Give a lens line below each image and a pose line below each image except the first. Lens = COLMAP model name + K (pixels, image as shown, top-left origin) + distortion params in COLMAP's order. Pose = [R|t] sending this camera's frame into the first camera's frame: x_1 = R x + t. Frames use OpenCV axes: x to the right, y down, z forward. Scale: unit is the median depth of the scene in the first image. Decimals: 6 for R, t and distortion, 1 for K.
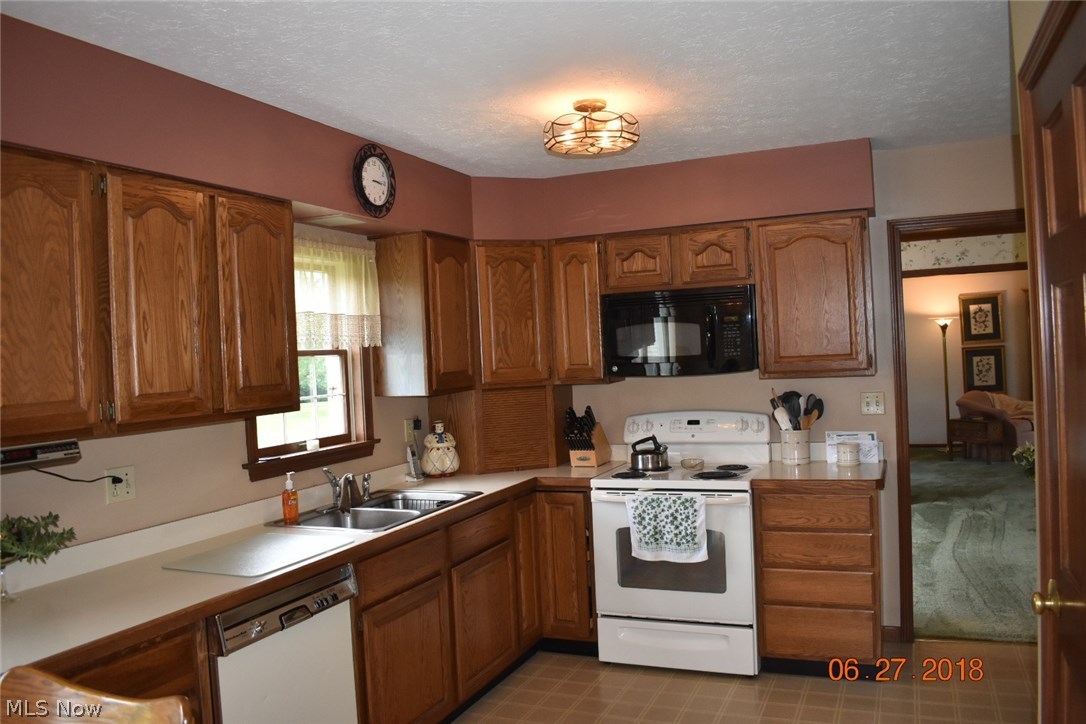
lens RADIAL K [[848.0, 0, 543.1], [0, 848.0, 359.3], [0, 0, 1]] dist [-0.078581, 0.009593]
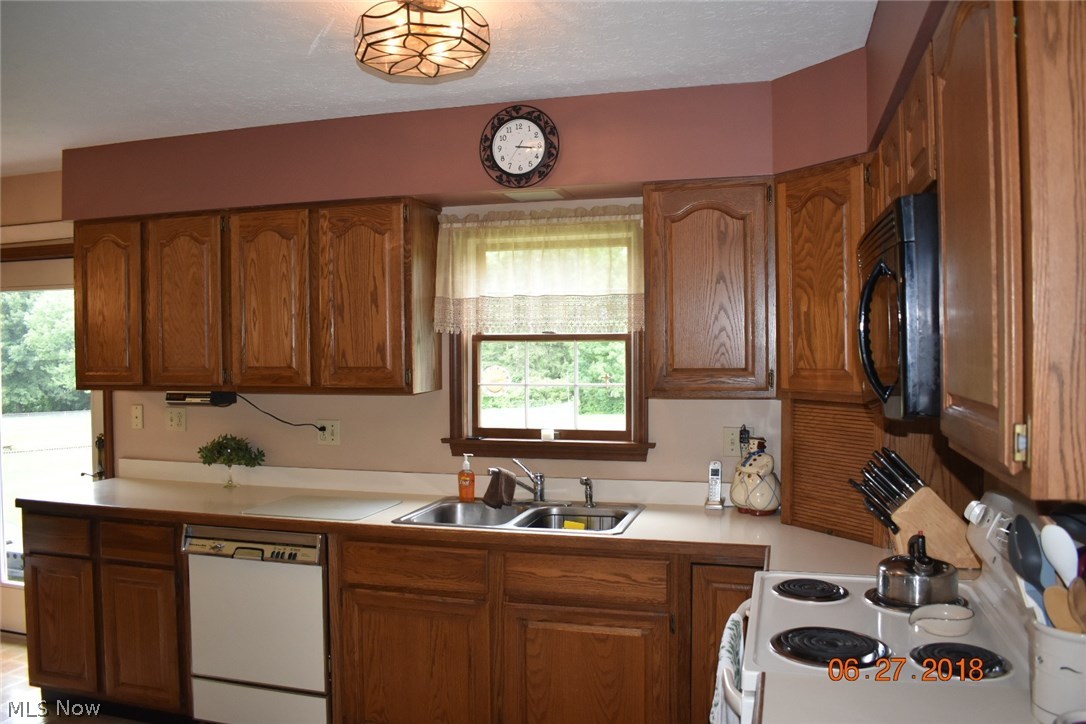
lens RADIAL K [[848.0, 0, 544.0], [0, 848.0, 362.3], [0, 0, 1]] dist [-0.078581, 0.009593]
pose [[0.133998, 0.065752, -0.988798, 0.731640], [-0.007676, 0.997835, 0.065312, -0.046053], [0.990952, -0.001162, 0.134213, 0.954766]]
